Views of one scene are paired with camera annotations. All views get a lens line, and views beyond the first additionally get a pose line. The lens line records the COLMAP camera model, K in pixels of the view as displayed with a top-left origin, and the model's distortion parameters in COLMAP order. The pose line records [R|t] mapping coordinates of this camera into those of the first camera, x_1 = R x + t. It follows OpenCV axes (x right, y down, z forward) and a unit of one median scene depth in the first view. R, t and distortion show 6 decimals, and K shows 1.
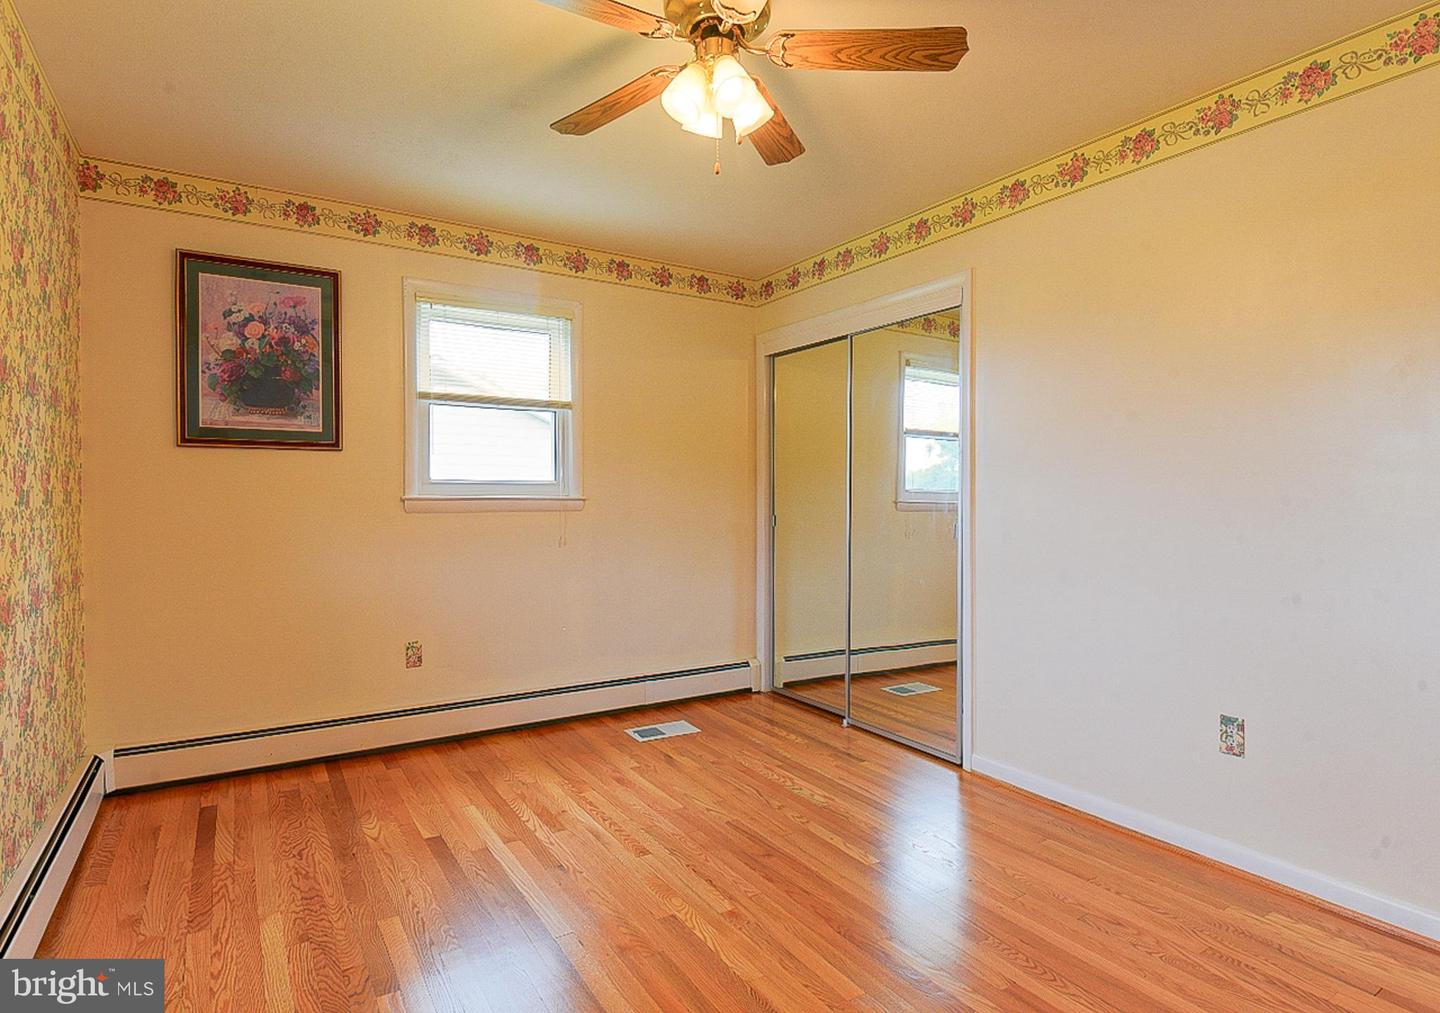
lens RADIAL K [[766.0, 0, 720.0], [0, 766.0, 506.5], [0, 0, 1]] dist [0.002815, -0.028420]
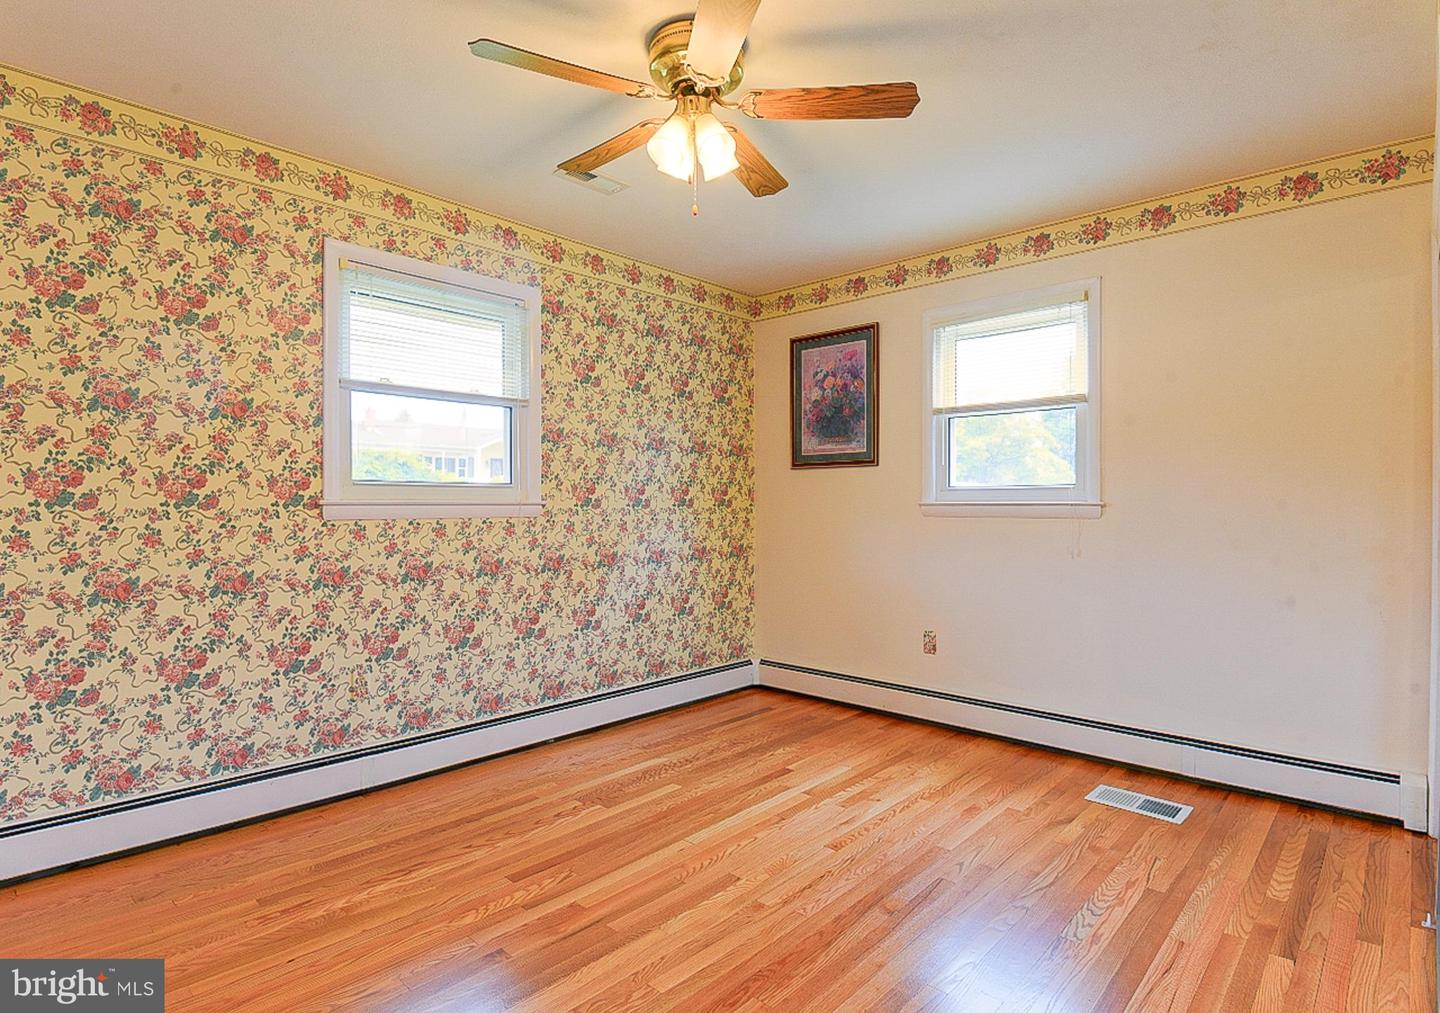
lens RADIAL K [[766.0, 0, 720.0], [0, 766.0, 506.5], [0, 0, 1]] dist [0.002815, -0.028420]
pose [[0.228155, 0.005323, -0.973610, 0.692828], [-0.010688, 0.999938, 0.002962, -0.007607], [0.973566, 0.009730, 0.228198, 0.484655]]
